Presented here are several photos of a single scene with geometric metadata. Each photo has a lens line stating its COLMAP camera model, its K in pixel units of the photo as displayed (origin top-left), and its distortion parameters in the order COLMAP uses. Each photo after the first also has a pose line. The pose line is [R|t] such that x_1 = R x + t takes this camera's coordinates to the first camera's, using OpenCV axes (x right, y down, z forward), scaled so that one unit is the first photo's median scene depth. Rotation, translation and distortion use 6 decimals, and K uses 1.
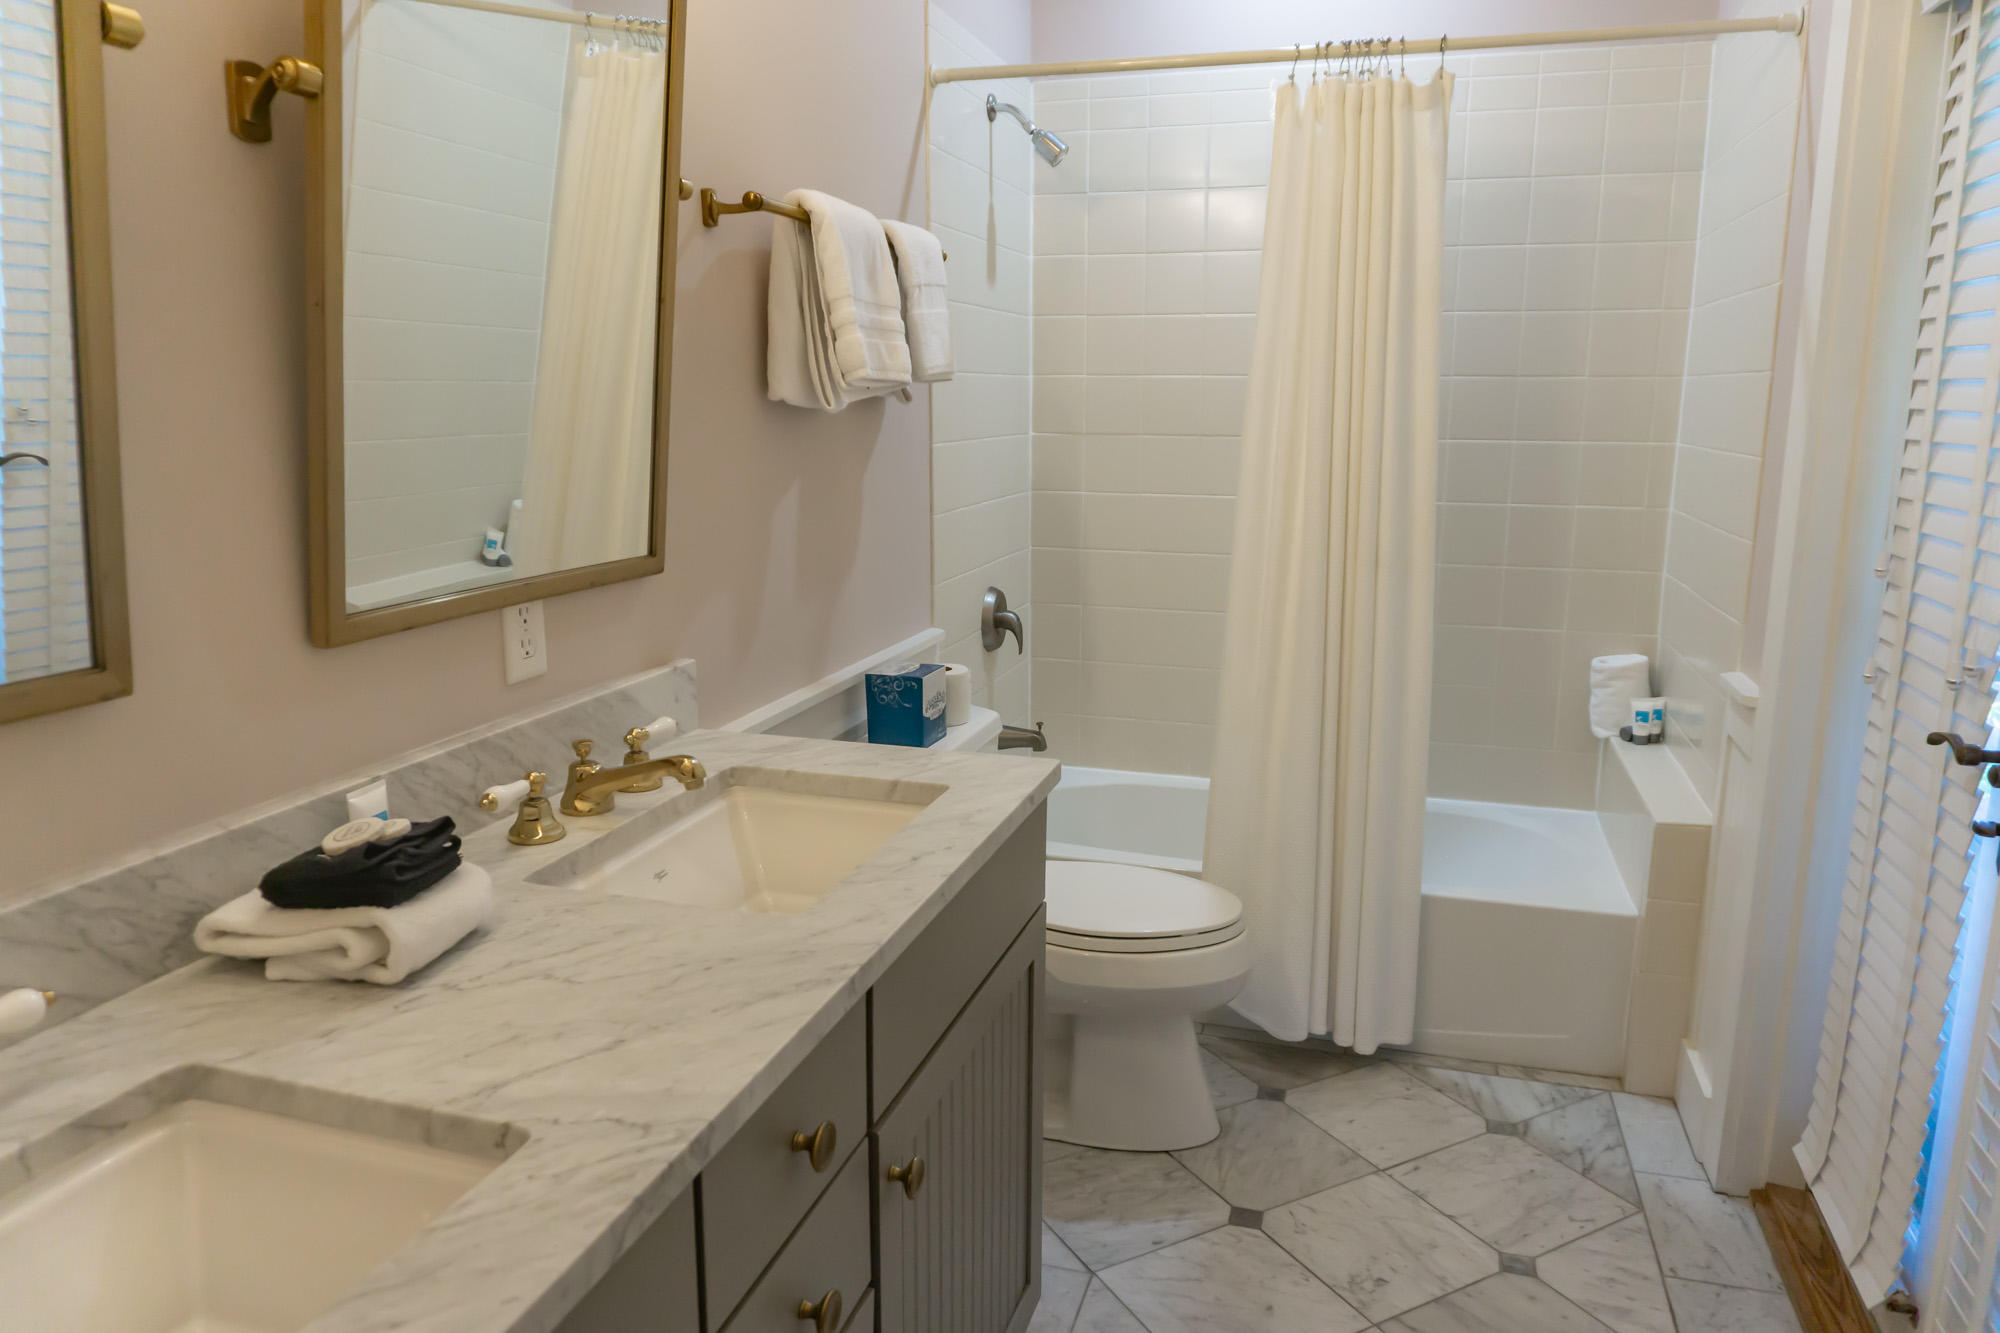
lens RADIAL K [[1331.1, 0, 996.4], [0, 1331.1, 659.8], [0, 0, 1]] dist [-0.018506, -0.006497]
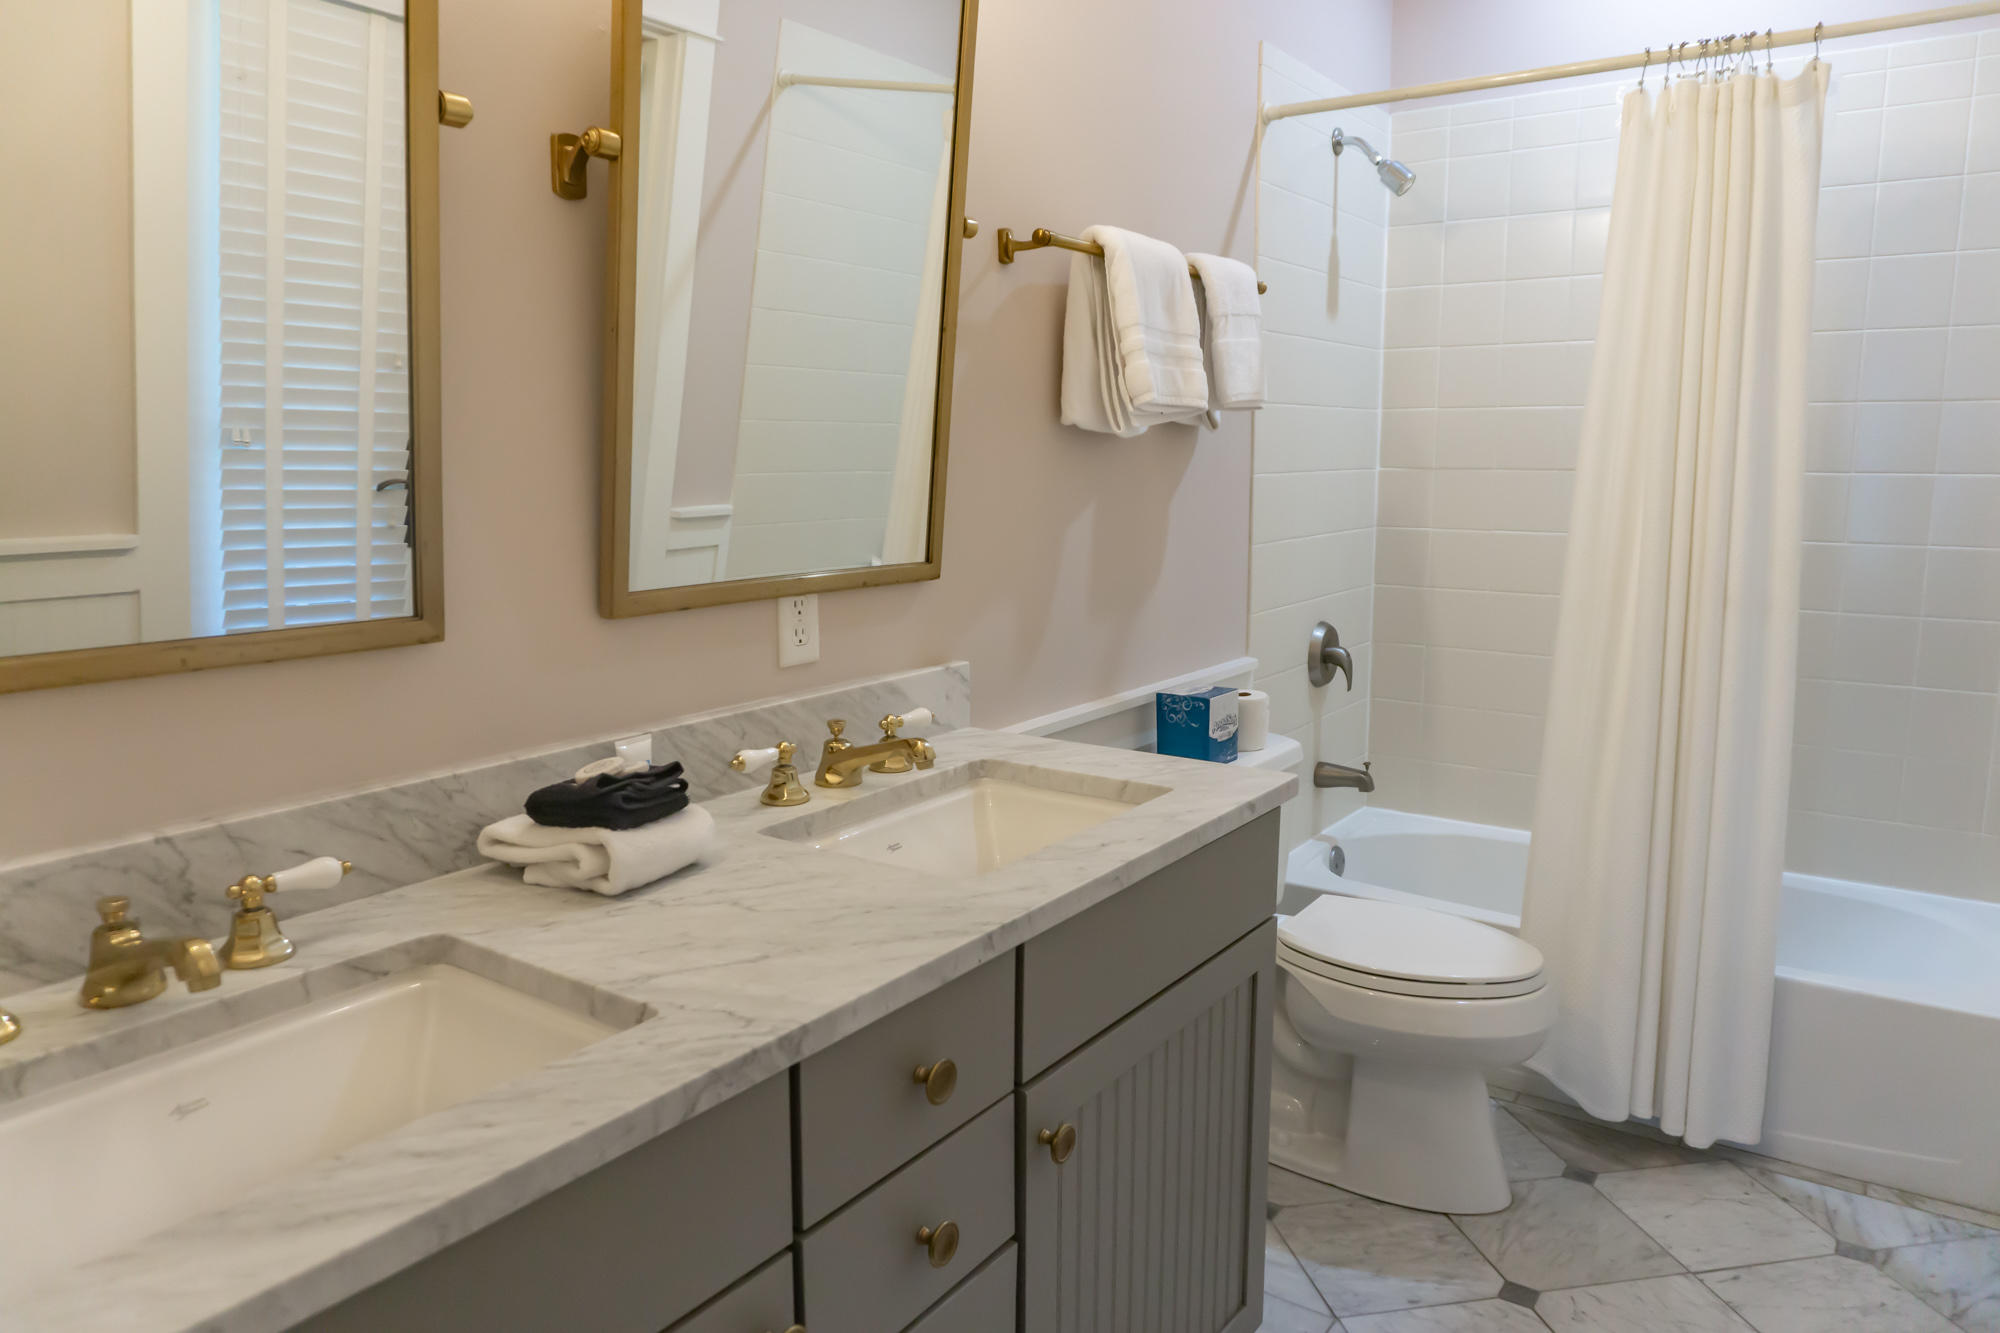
lens RADIAL K [[1331.1, 0, 994.4], [0, 1331.1, 659.8], [0, 0, 1]] dist [-0.018506, -0.006497]
pose [[0.949597, 0.042463, -0.310584, 0.142873], [-0.054843, 0.998006, -0.031231, 0.034355], [0.308639, 0.046690, 0.950033, -0.017832]]
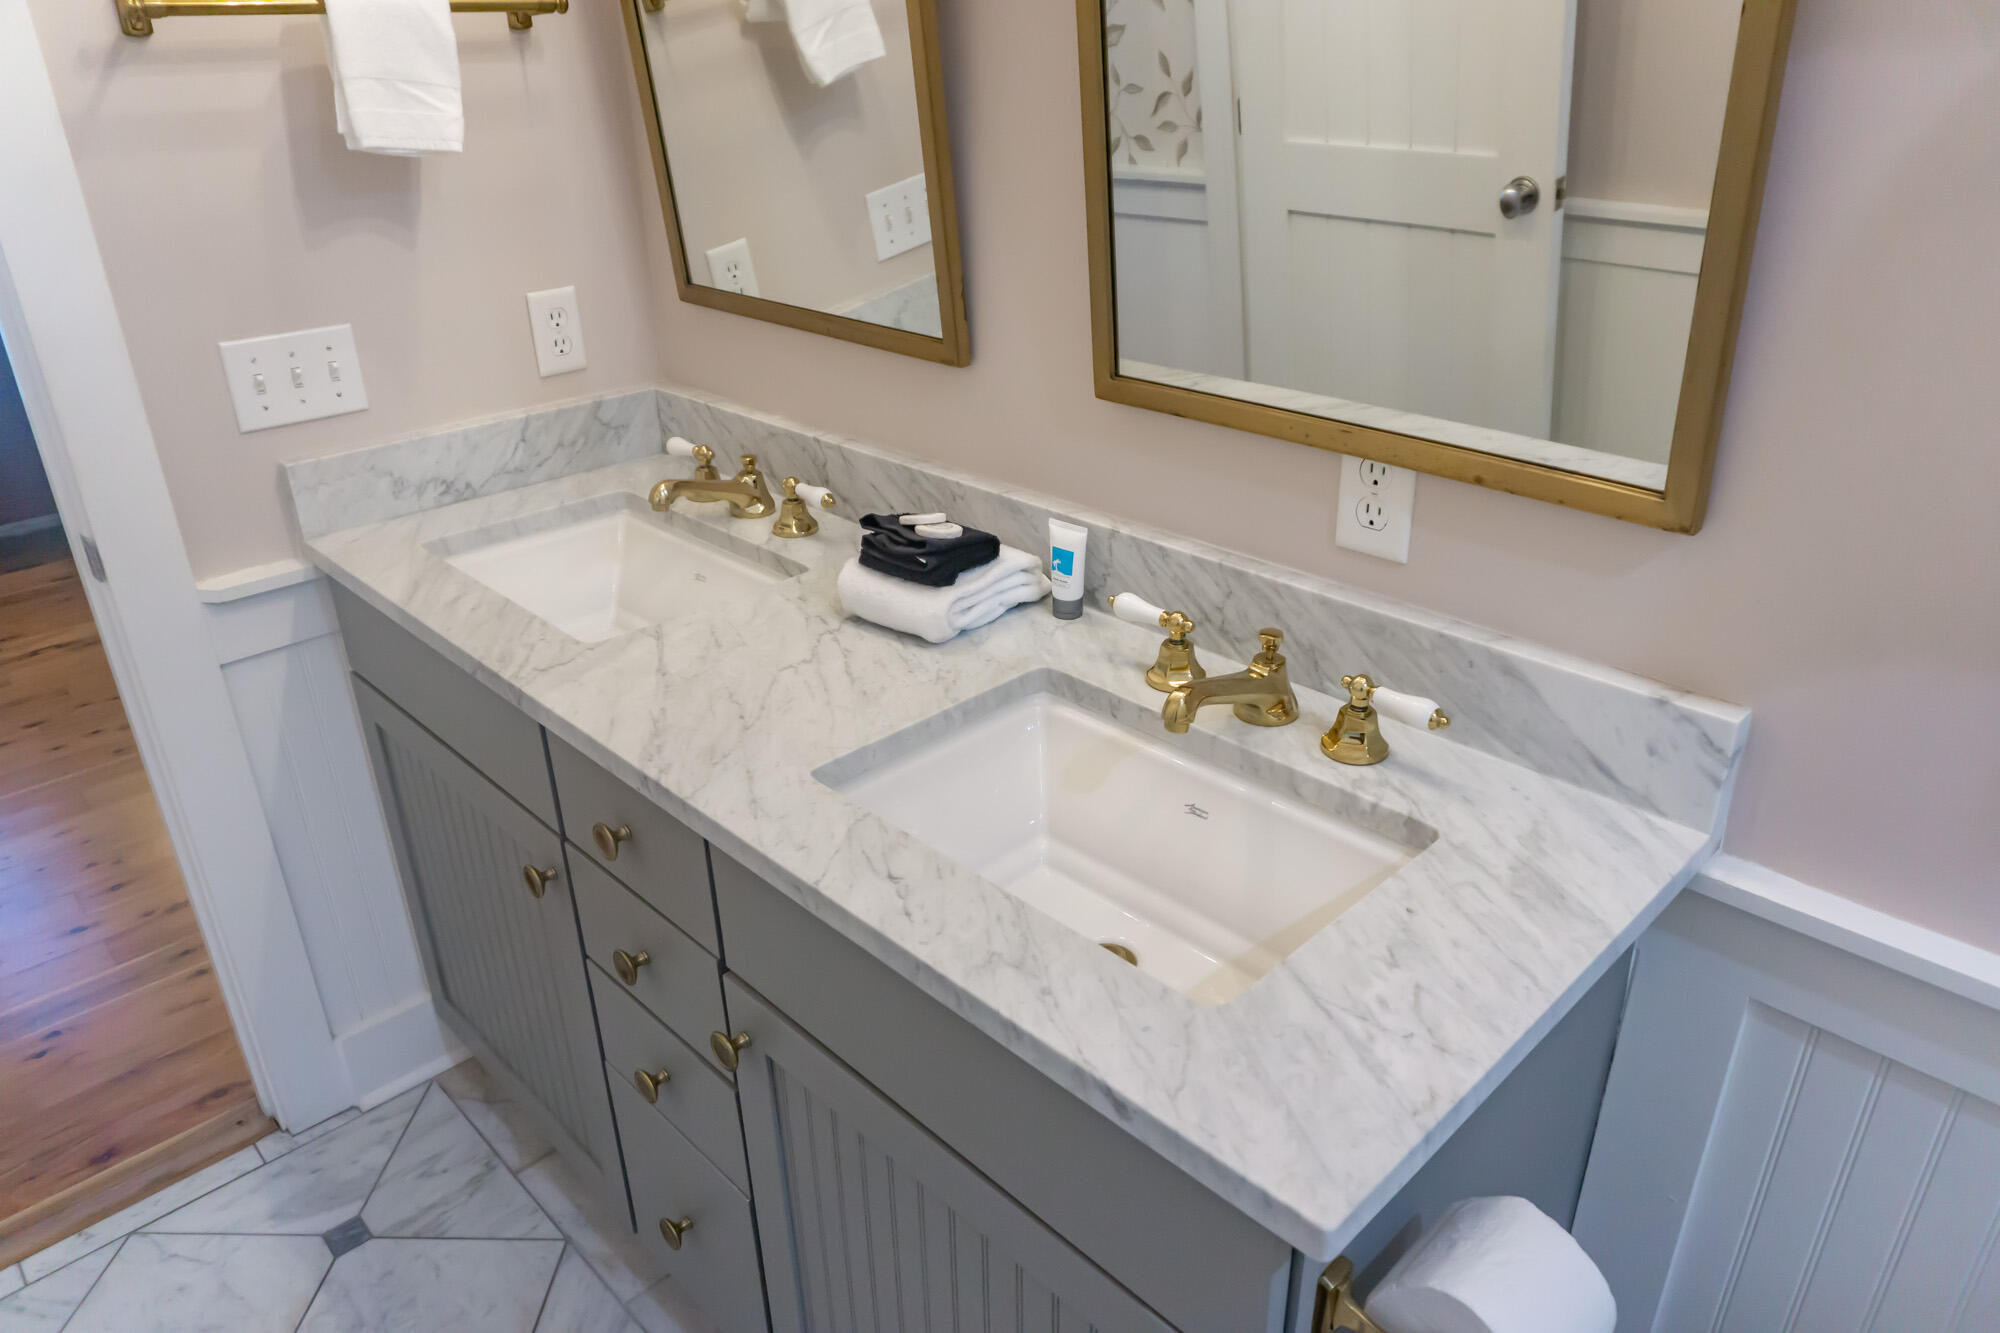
lens RADIAL K [[1331.1, 0, 996.4], [0, 1331.1, 663.6], [0, 0, 1]] dist [-0.018506, -0.006497]
pose [[-0.481203, 0.385449, -0.787320, 0.367968], [-0.151917, 0.847885, 0.507950, -0.276117], [0.863345, 0.364034, -0.349448, 1.035383]]
